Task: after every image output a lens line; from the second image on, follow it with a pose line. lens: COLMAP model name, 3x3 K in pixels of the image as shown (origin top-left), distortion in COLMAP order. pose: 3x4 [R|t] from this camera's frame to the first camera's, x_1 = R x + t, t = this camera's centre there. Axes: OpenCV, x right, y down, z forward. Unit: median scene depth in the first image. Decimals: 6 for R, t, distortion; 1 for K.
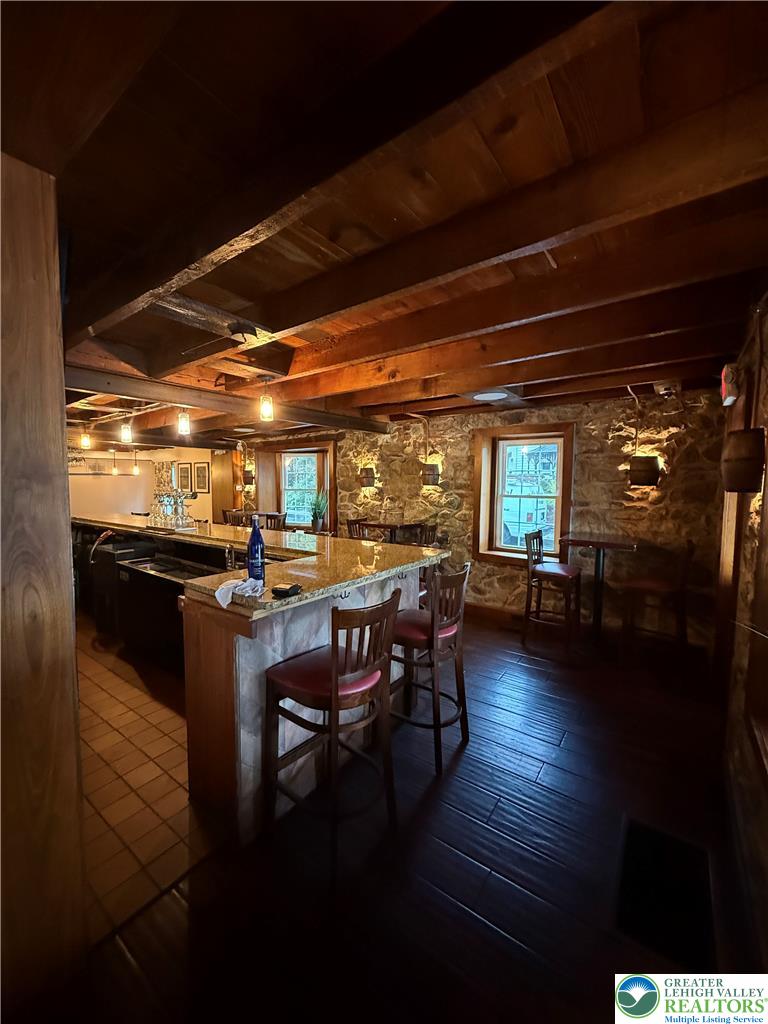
lens RADIAL K [[409.2, 0, 381.6], [0, 409.2, 510.9], [0, 0, 1]] dist [0.000400, 0.000312]
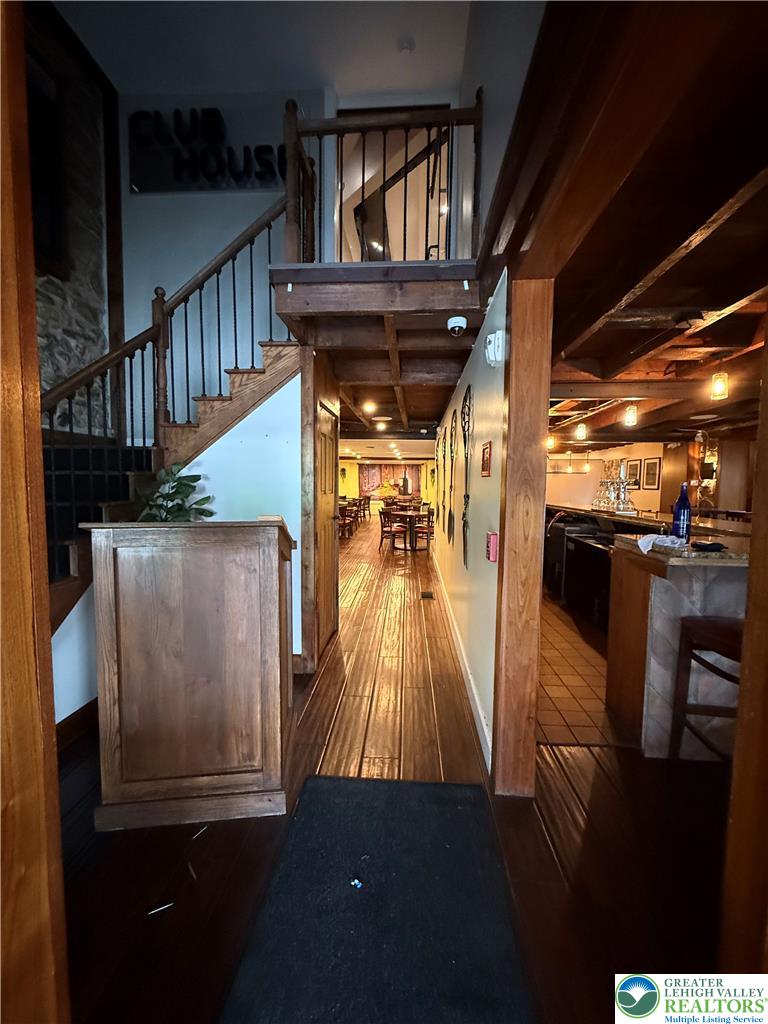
lens RADIAL K [[409.2, 0, 381.8], [0, 409.2, 511.7], [0, 0, 1]] dist [0.000400, 0.000312]
pose [[0.536748, 0.058517, -0.841711, 0.126939], [-0.066235, 0.997436, 0.027106, 0.075785], [0.841139, 0.041202, 0.539248, -0.191981]]
